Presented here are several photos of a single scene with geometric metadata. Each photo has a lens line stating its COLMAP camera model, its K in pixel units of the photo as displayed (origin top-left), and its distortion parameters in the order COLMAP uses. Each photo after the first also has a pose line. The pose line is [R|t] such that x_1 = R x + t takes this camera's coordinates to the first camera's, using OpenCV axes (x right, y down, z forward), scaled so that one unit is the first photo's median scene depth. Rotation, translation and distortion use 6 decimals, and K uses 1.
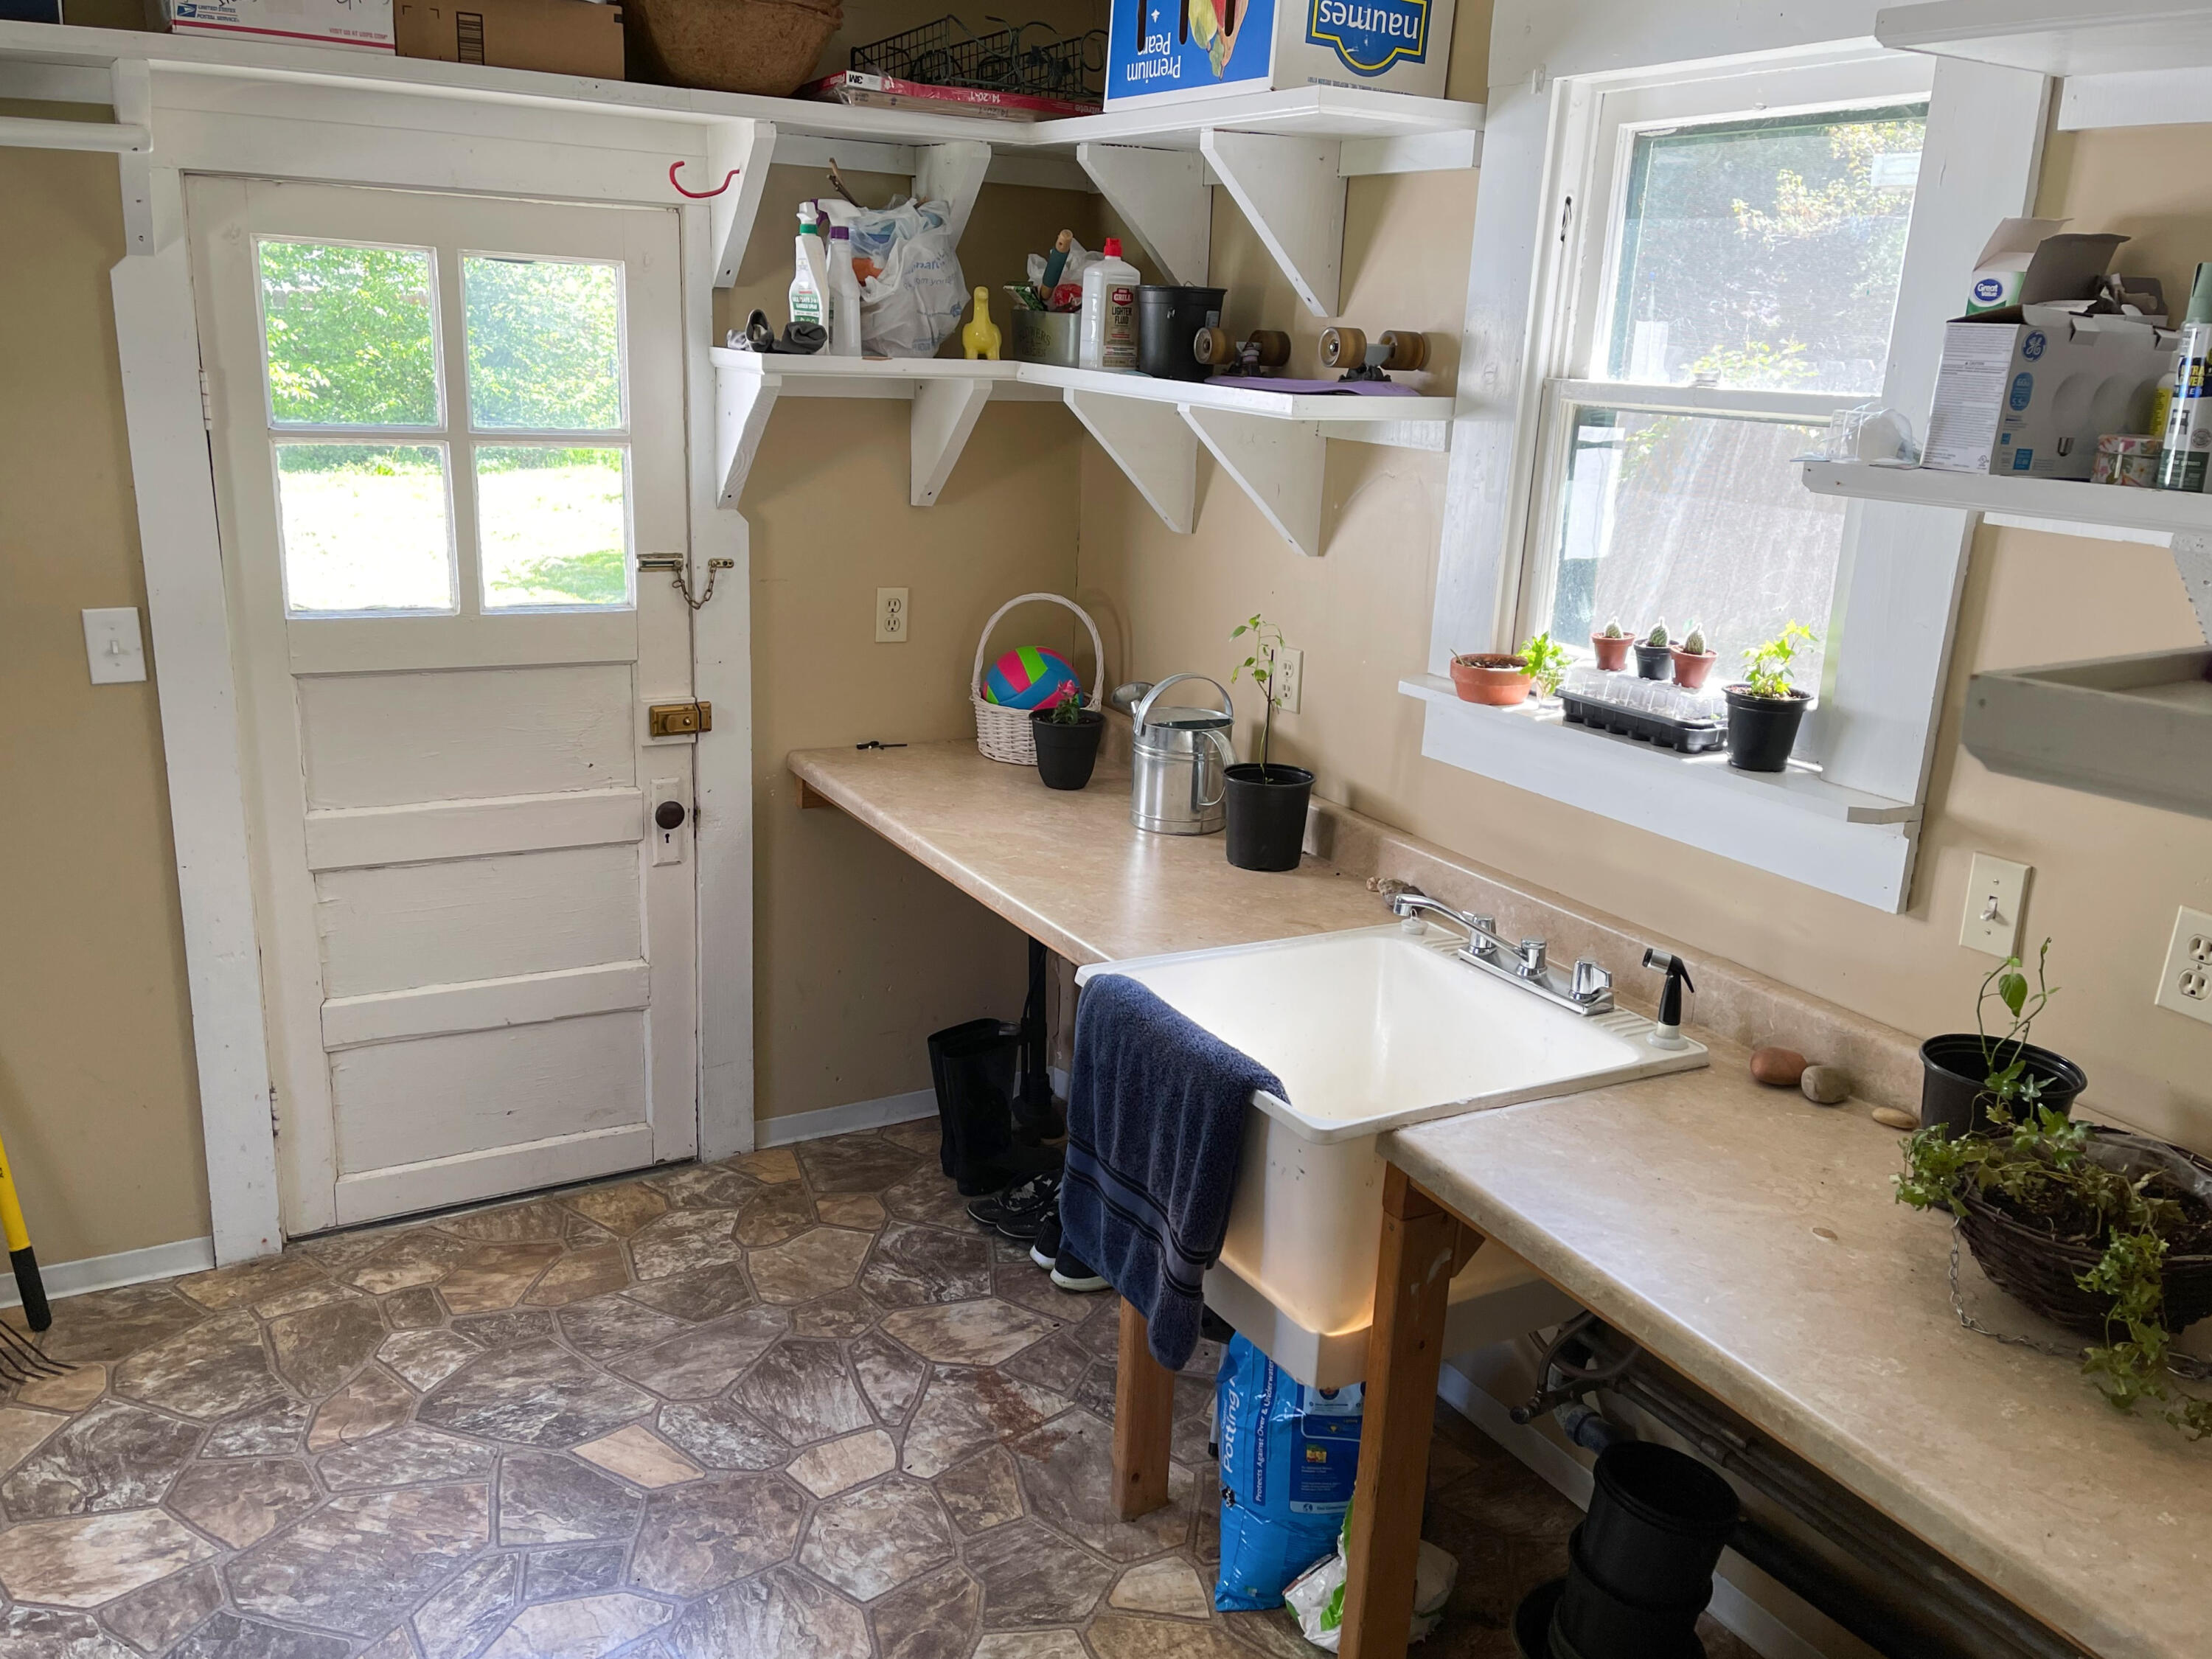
lens RADIAL K [[1717.0, 0, 1073.2], [0, 1717.0, 843.8], [0, 0, 1]] dist [-0.001778, -0.008827]
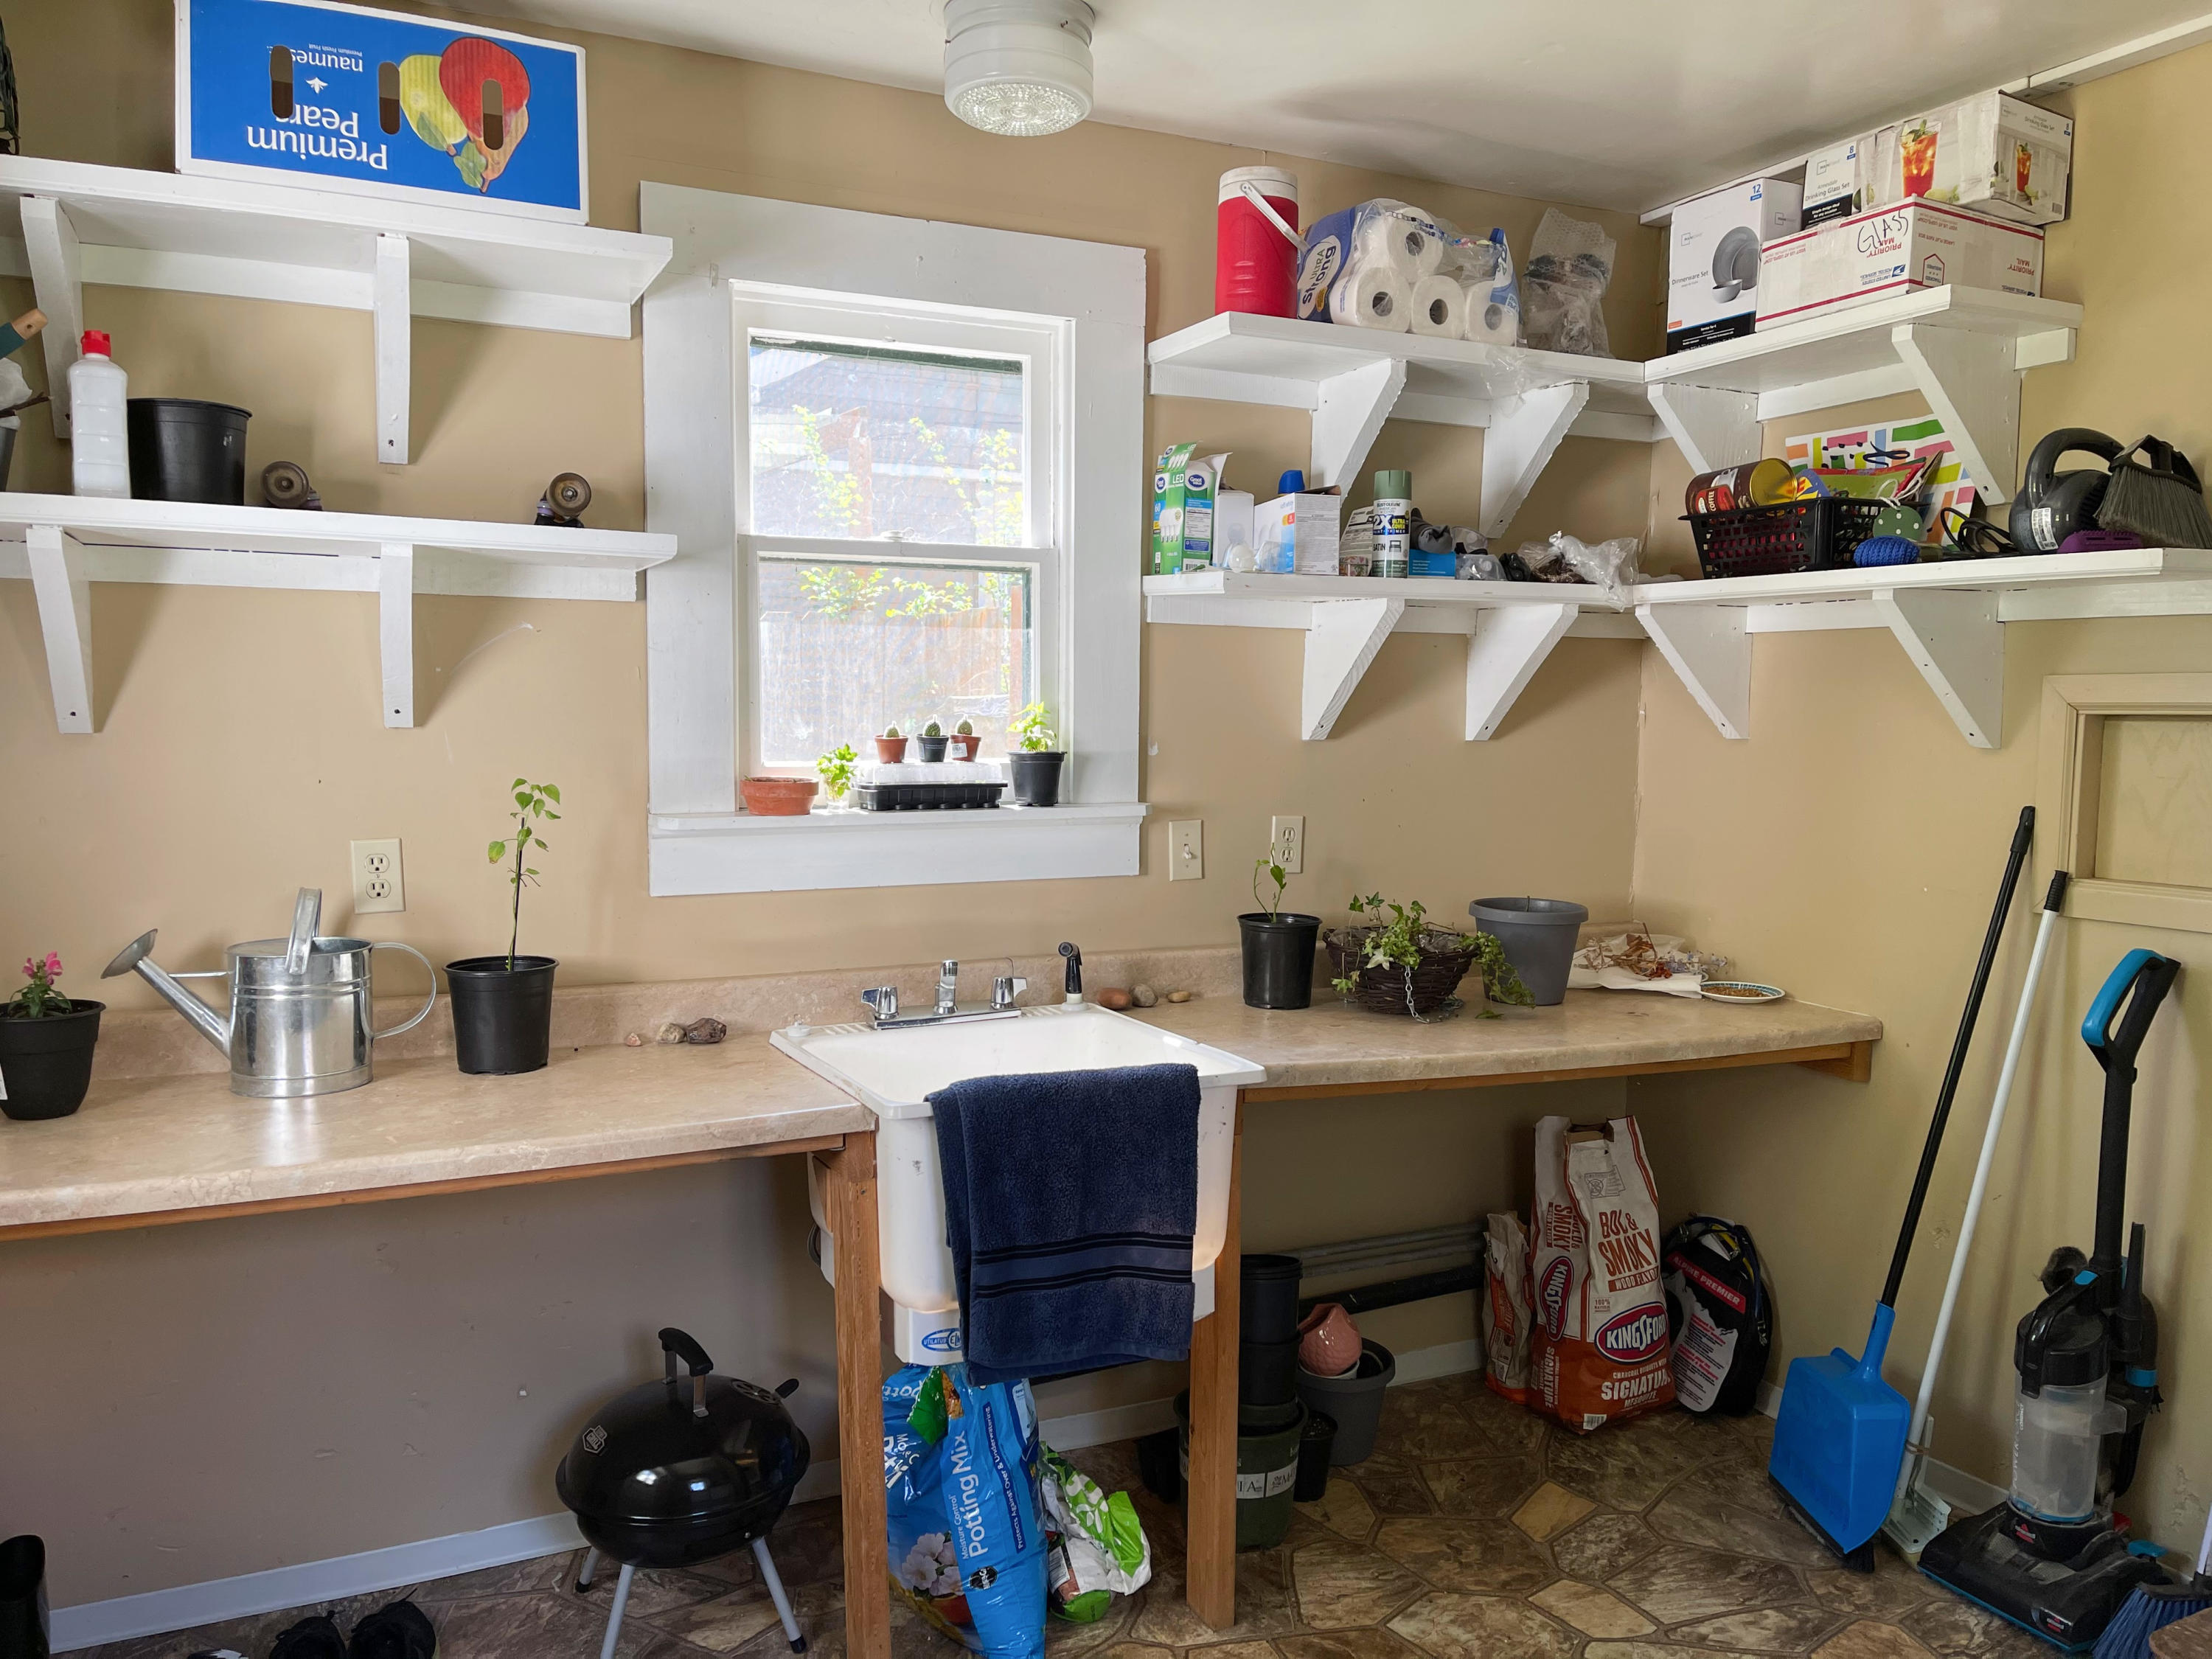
lens RADIAL K [[1717.0, 0, 1073.2], [0, 1717.0, 843.8], [0, 0, 1]] dist [-0.001778, -0.008827]
pose [[0.095788, -0.109419, 0.989370, -0.833693], [0.278404, 0.957217, 0.078909, -0.098339], [-0.955676, 0.267886, 0.122153, 0.686748]]
